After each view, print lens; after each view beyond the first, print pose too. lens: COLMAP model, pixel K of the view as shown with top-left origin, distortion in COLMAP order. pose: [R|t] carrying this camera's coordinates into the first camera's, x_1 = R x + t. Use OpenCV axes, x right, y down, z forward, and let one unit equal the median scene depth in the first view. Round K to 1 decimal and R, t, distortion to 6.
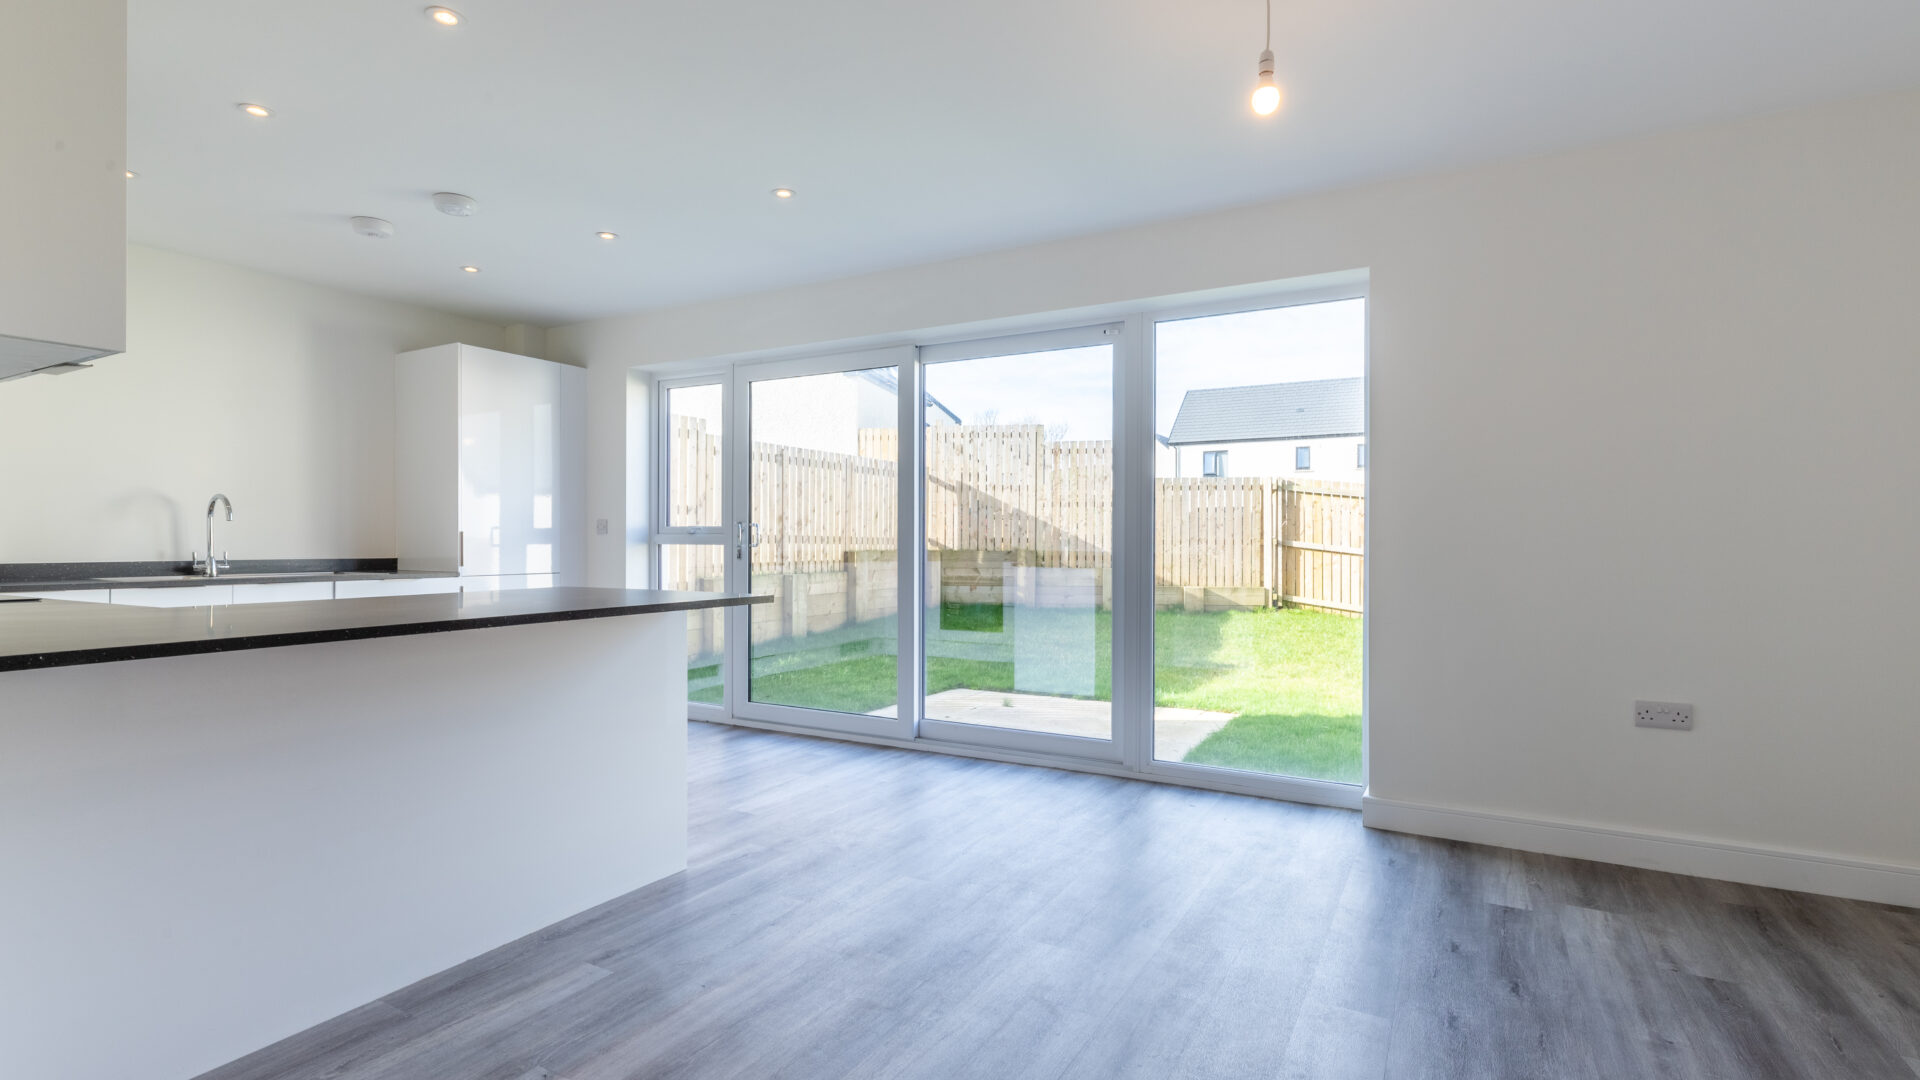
lens RADIAL K [[907.1, 0, 960.0], [0, 907.1, 540.0], [0, 0, 1]] dist [0.028141, 0.000138]
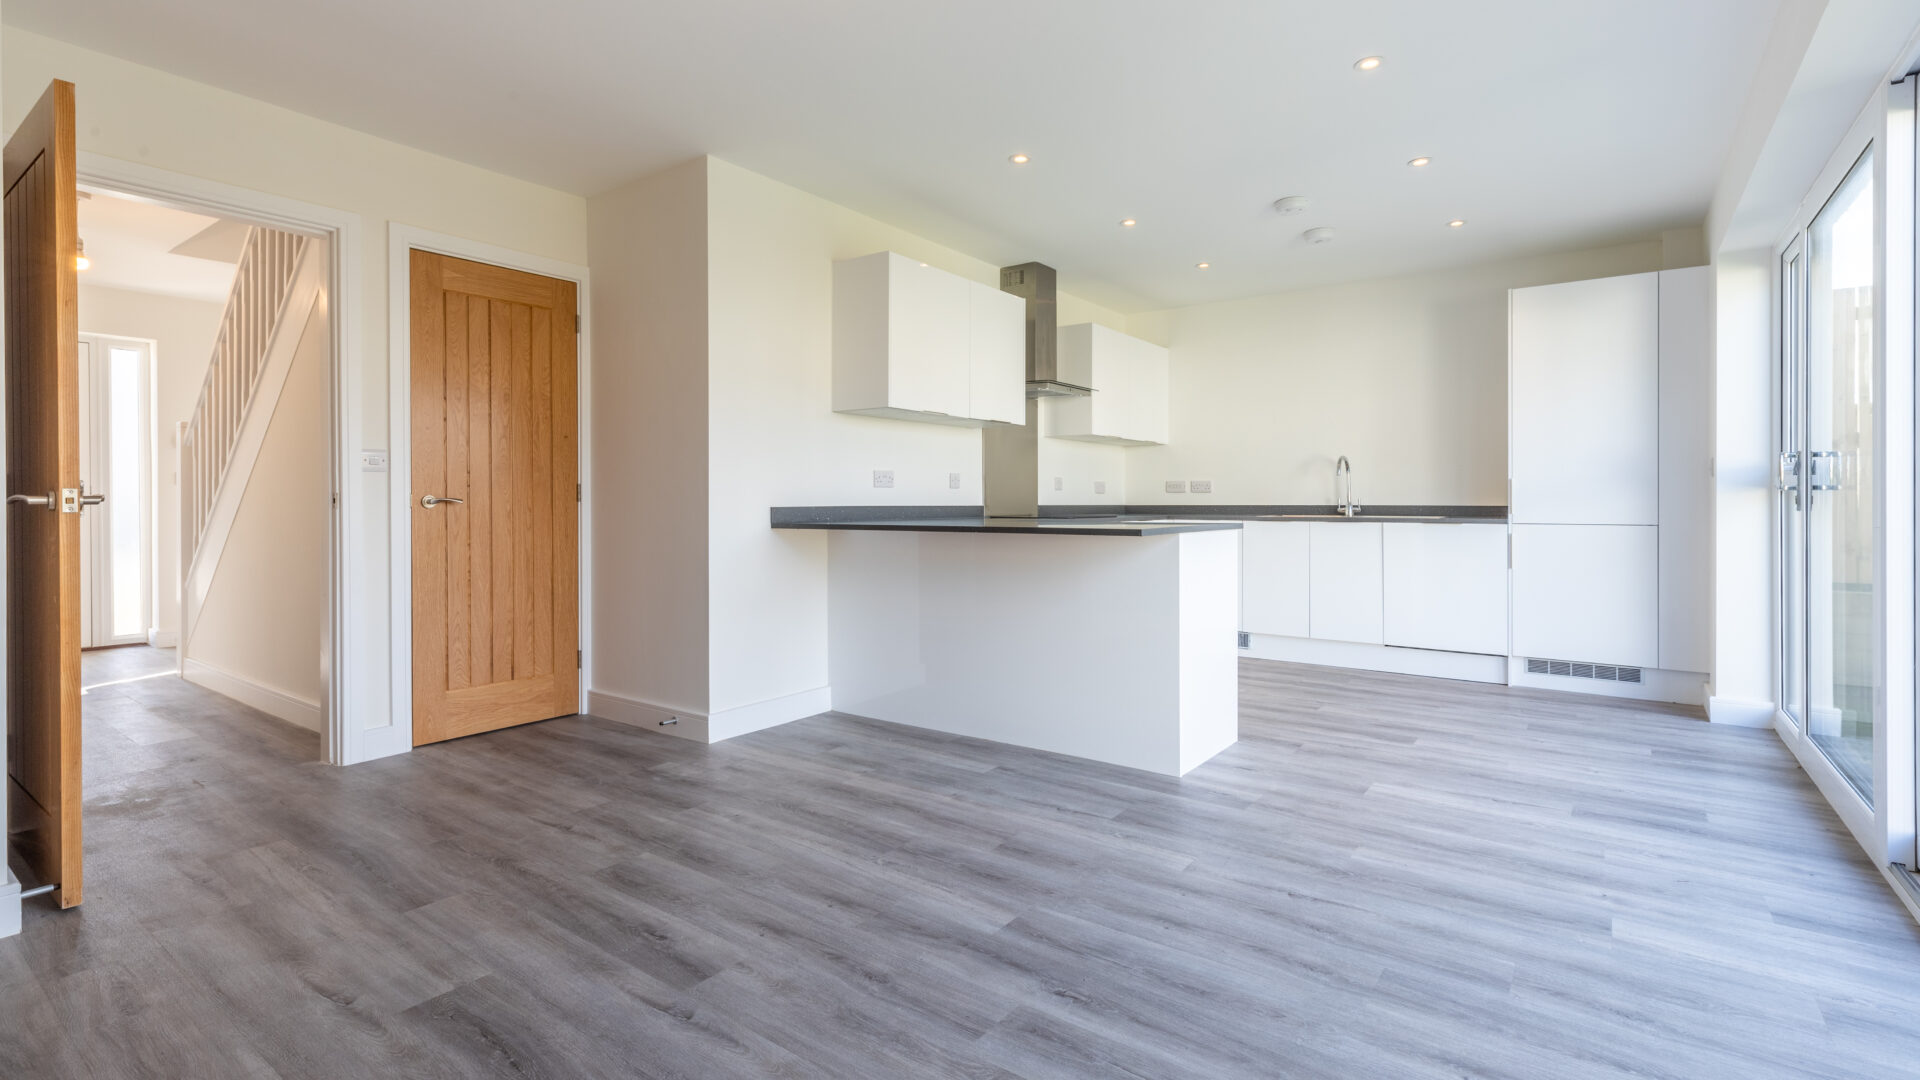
lens RADIAL K [[875.4, 0, 956.2], [0, 875.4, 505.8], [0, 0, 1]] dist [-0.000467, 0.000309]
pose [[-0.122773, 0.000792, -0.992434, 0.803910], [-0.001367, 0.999999, 0.000967, 0.034818], [0.992434, 0.001475, -0.122772, 0.896042]]
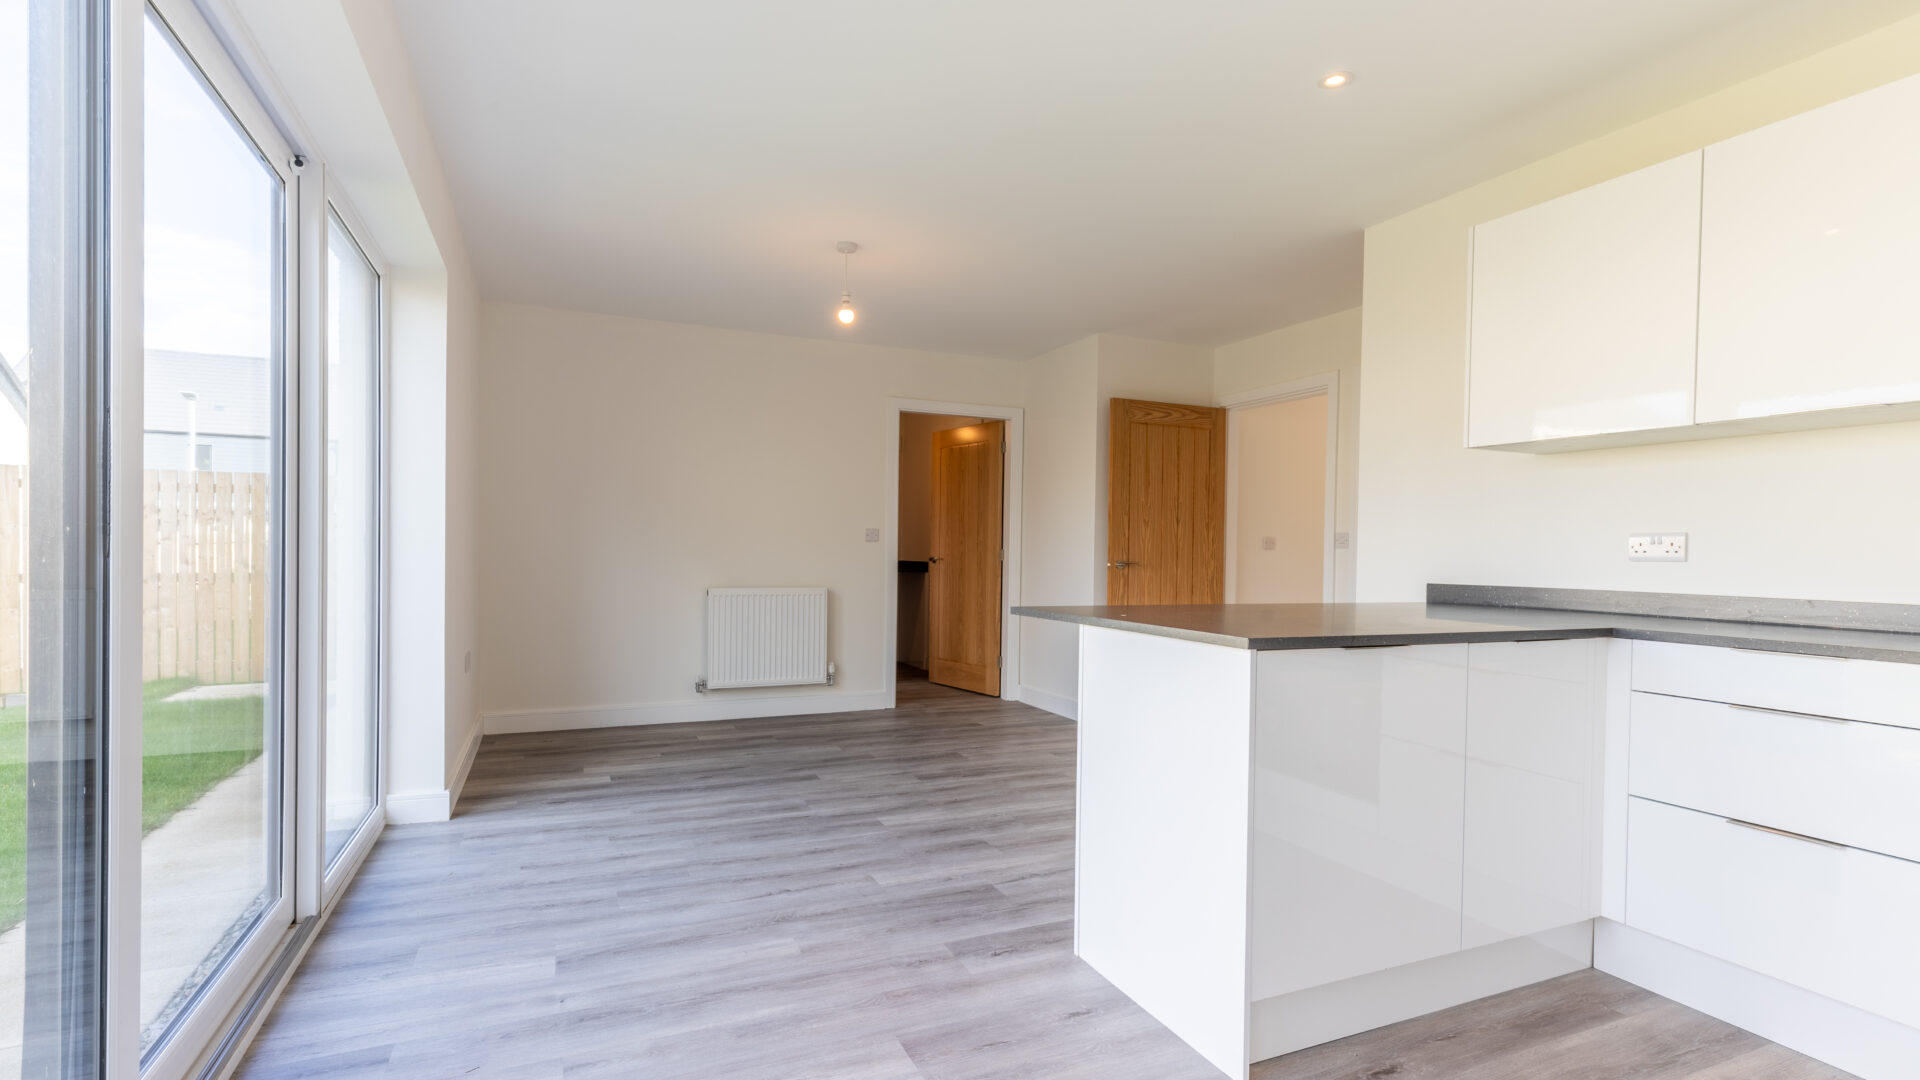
lens RADIAL K [[907.1, 0, 960.0], [0, 907.1, 540.0], [0, 0, 1]] dist [0.028141, 0.000138]
pose [[-0.804557, -0.010630, 0.593780, -0.717013], [-0.016148, 0.999862, -0.003982, 0.001682], [-0.593655, -0.012792, -0.804618, 1.774342]]
